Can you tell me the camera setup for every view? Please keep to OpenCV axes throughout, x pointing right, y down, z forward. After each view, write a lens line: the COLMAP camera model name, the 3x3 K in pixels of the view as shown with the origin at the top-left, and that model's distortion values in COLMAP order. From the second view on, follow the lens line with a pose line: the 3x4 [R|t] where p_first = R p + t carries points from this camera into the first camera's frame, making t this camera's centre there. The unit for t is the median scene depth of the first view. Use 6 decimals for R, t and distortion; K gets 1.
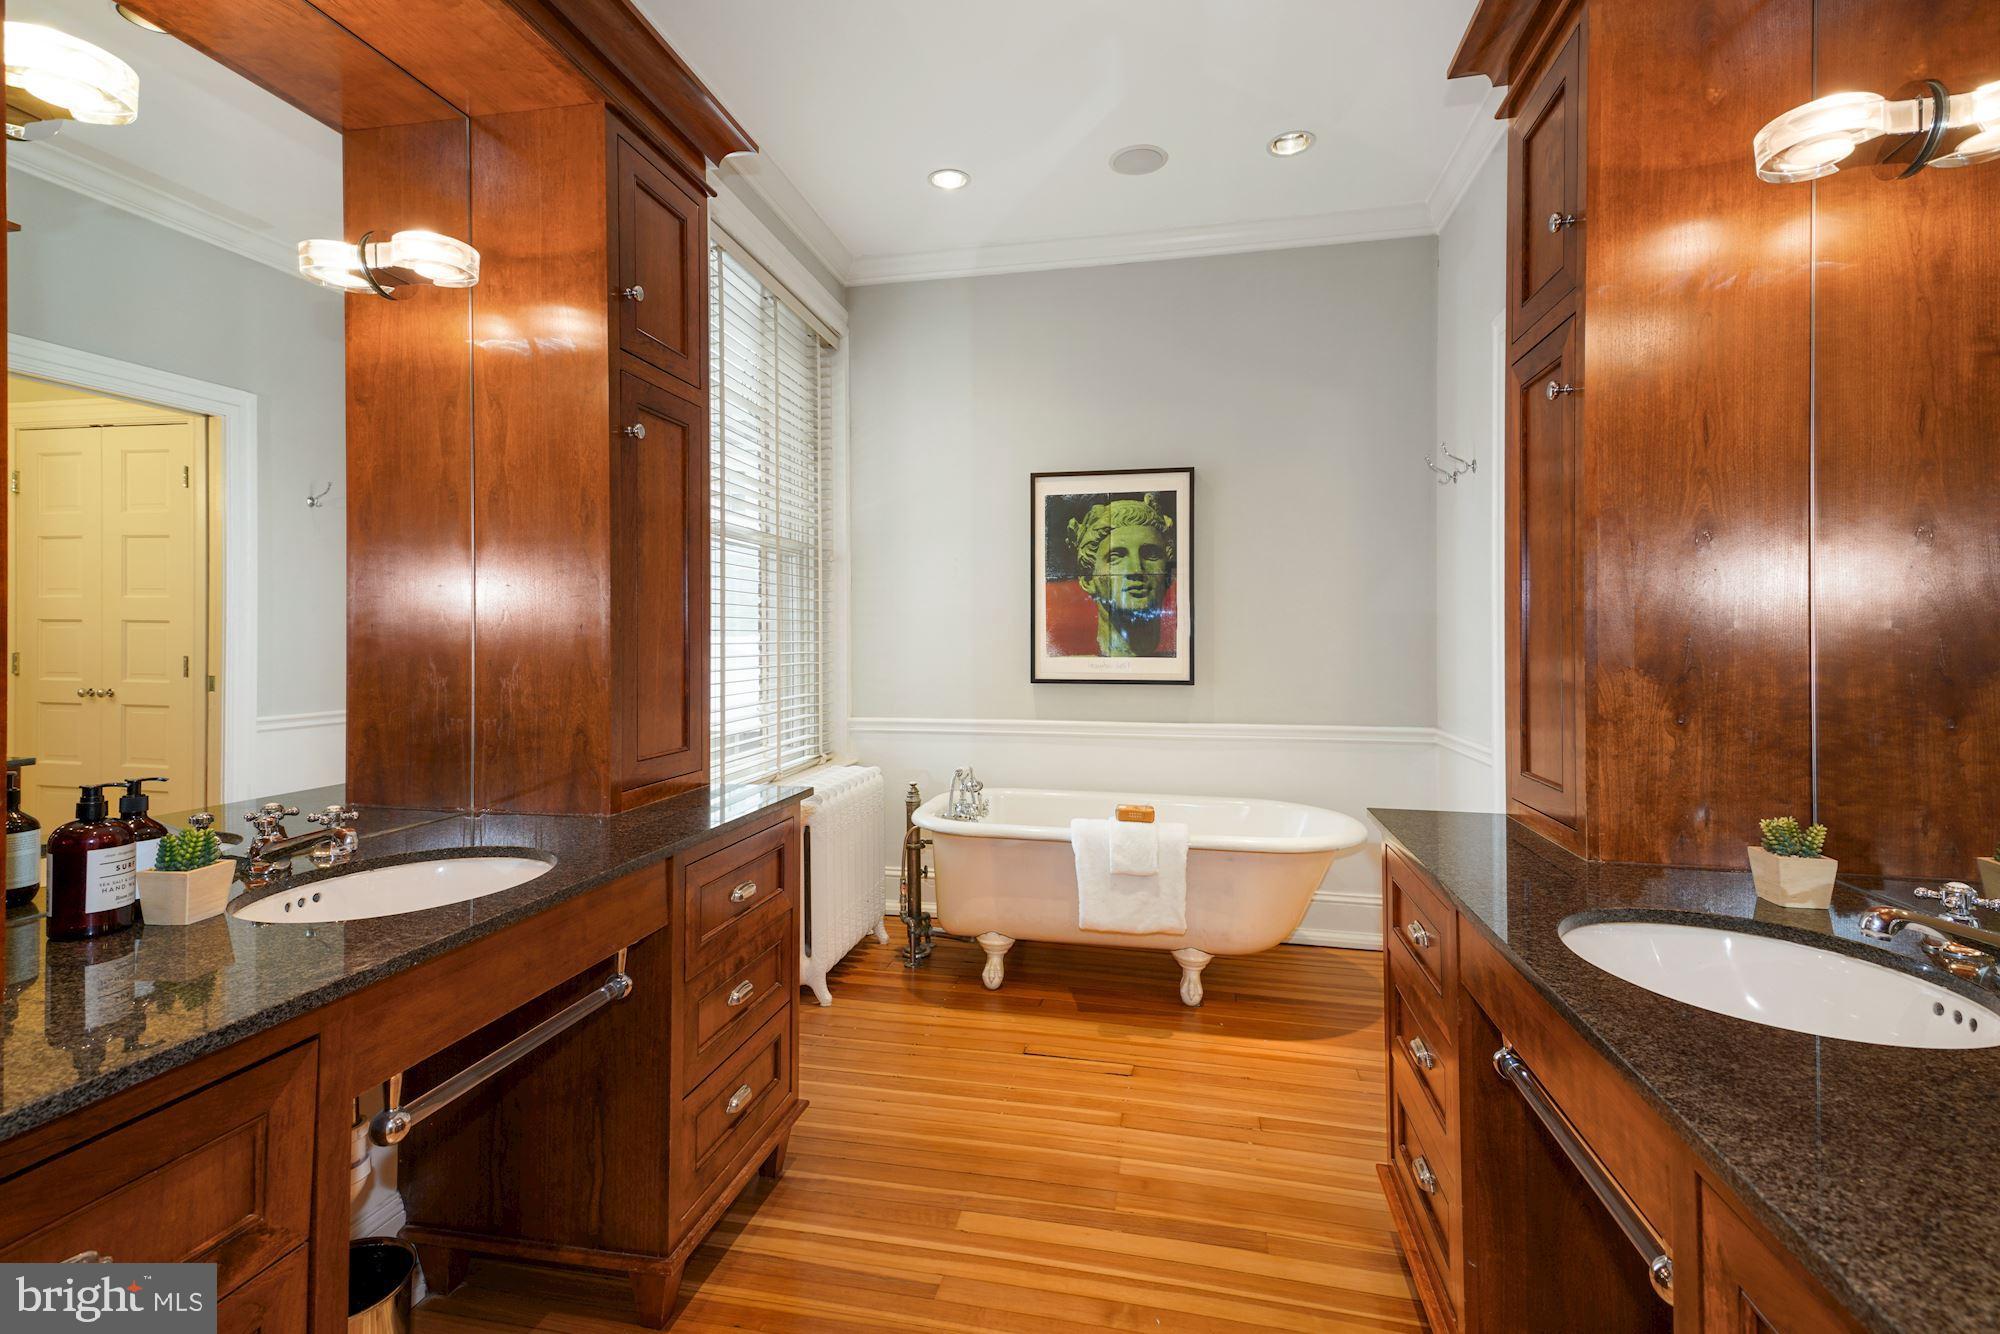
lens RADIAL K [[918.1, 0, 1004.6], [0, 918.1, 649.4], [0, 0, 1]] dist [0.006406, -0.003708]
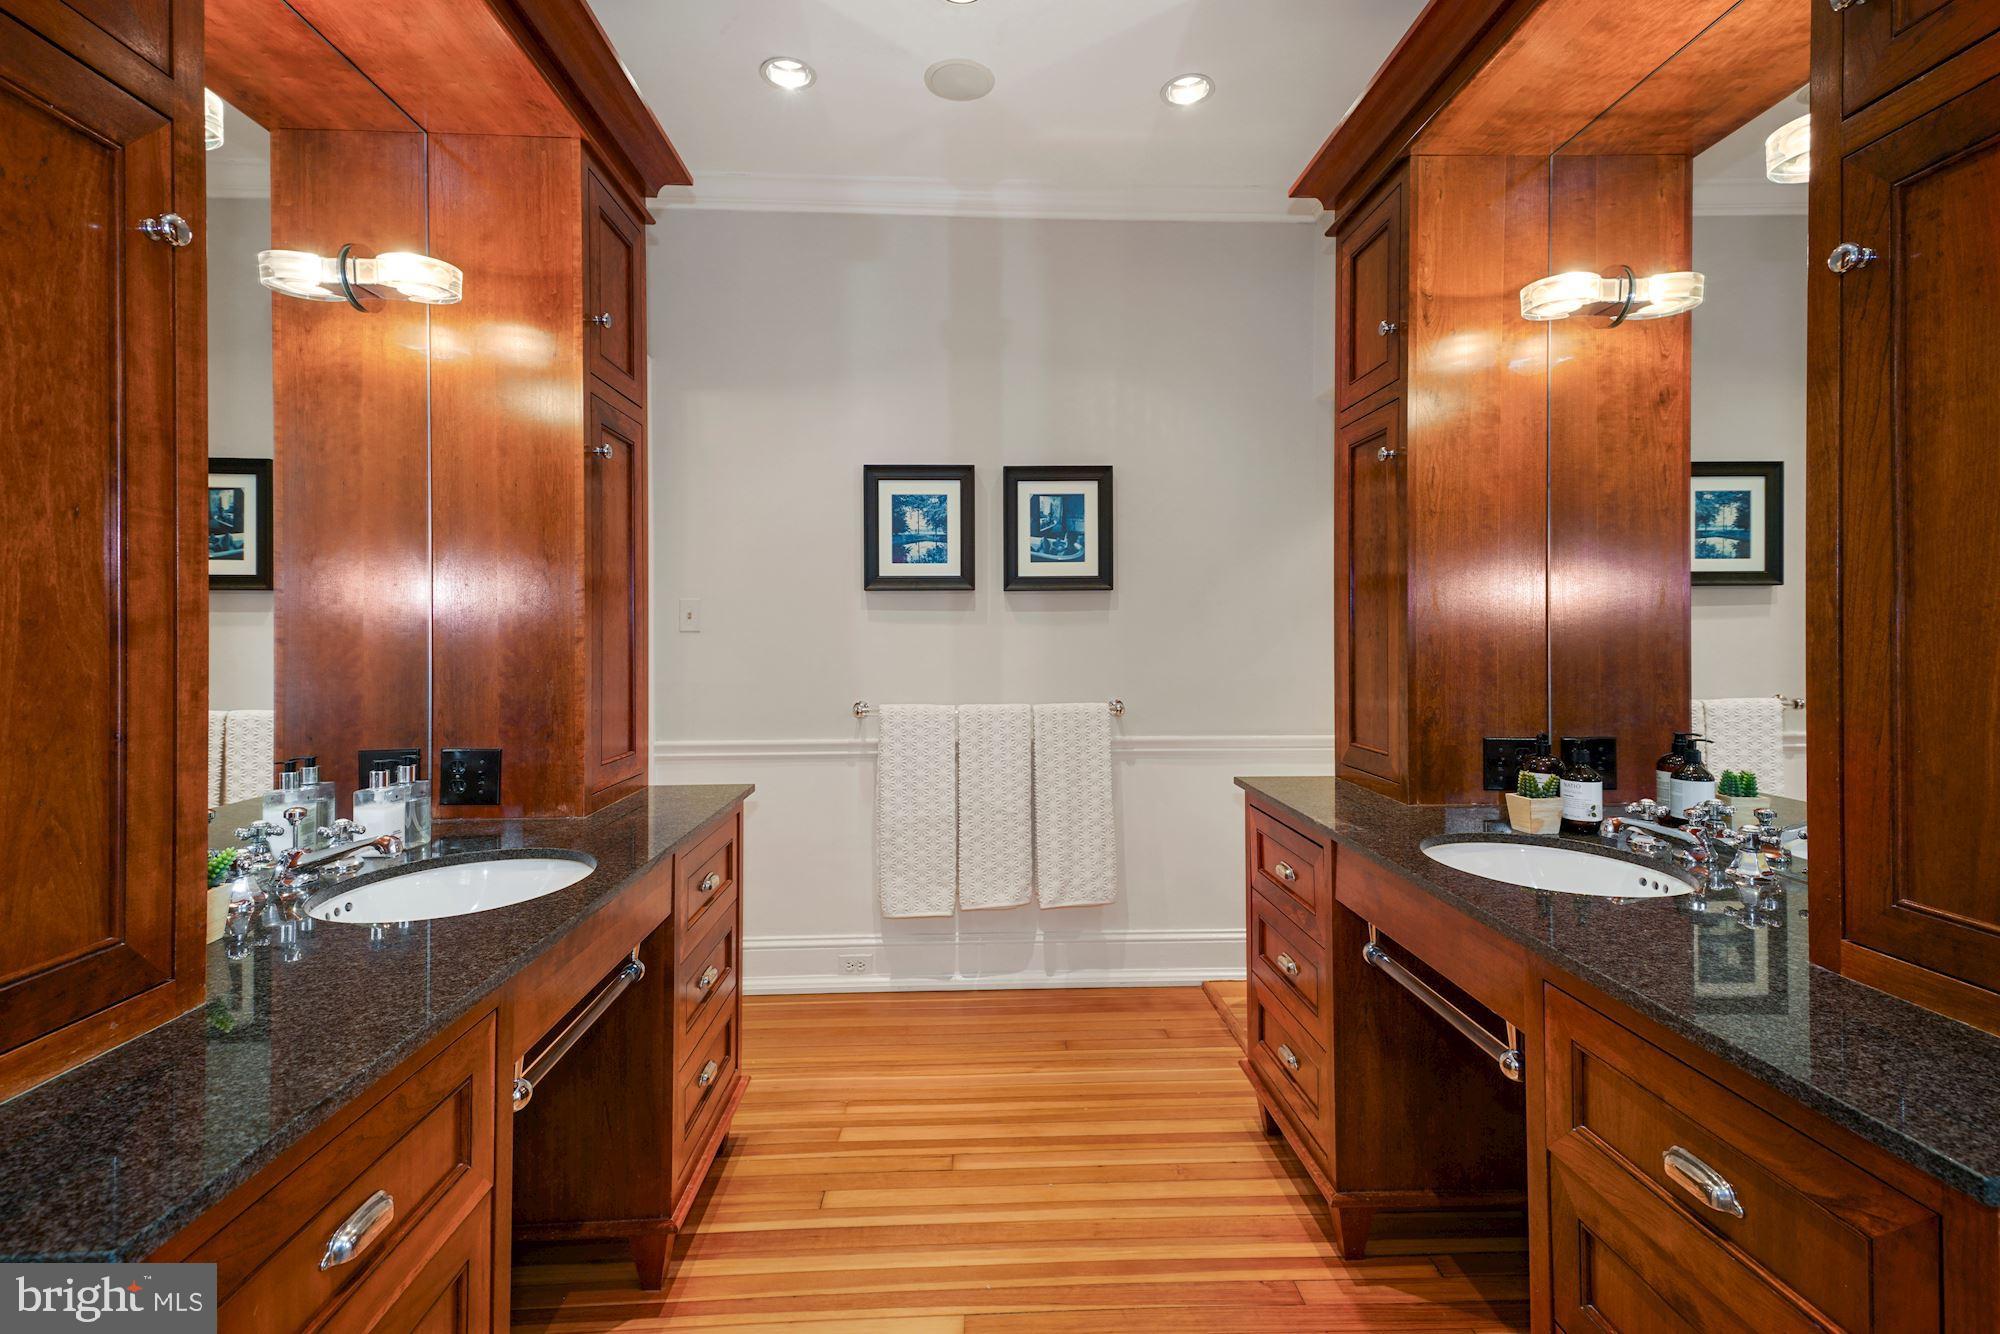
lens RADIAL K [[918.1, 0, 991.2], [0, 918.1, 655.6], [0, 0, 1]] dist [0.006406, -0.003708]
pose [[0.970928, -0.010733, 0.239132, -0.253566], [0.009194, 0.999929, 0.007548, -0.007963], [-0.239196, -0.005130, 0.970958, -0.145839]]
